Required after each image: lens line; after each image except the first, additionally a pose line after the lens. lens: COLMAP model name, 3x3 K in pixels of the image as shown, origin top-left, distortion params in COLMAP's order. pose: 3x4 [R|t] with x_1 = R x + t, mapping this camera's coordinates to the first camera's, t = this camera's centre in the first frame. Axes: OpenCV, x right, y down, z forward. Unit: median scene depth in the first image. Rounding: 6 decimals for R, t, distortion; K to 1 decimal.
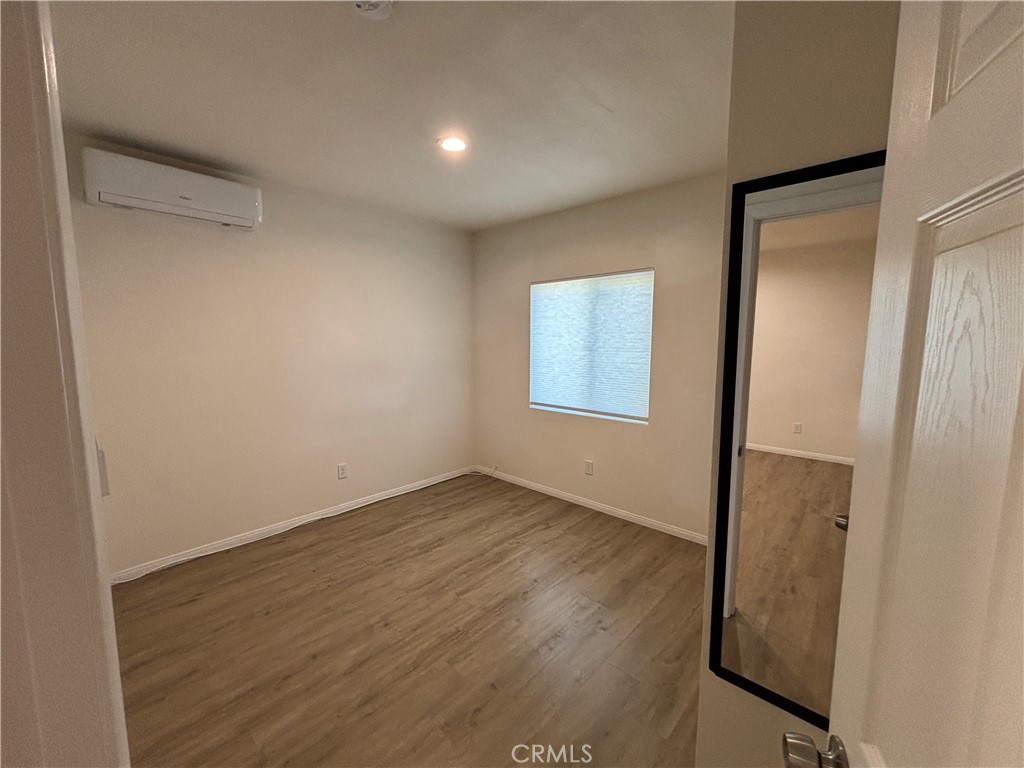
lens RADIAL K [[418.9, 0, 511.8], [0, 418.9, 380.8], [0, 0, 1]] dist [0.021773, -0.000108]
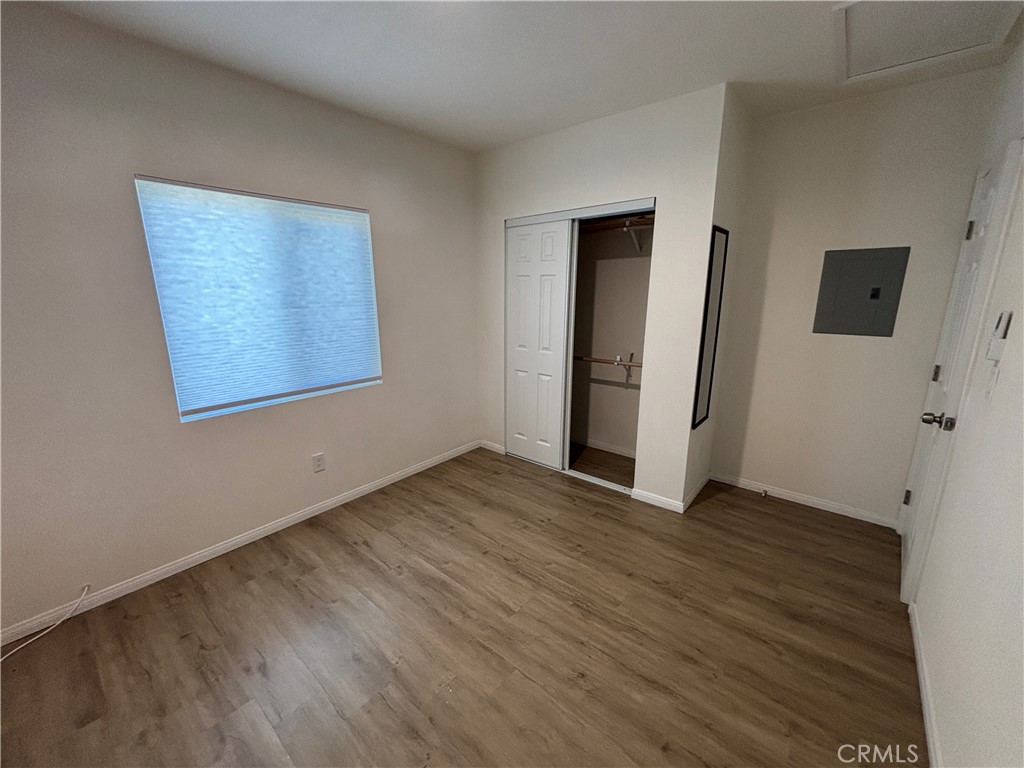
lens RADIAL K [[418.9, 0, 511.8], [0, 418.9, 380.8], [0, 0, 1]] dist [0.021773, -0.000108]
pose [[-0.057577, -0.218264, 0.974190, -0.592919], [0.103631, 0.969230, 0.223278, -0.077447], [-0.992948, 0.113812, -0.033186, 0.706913]]
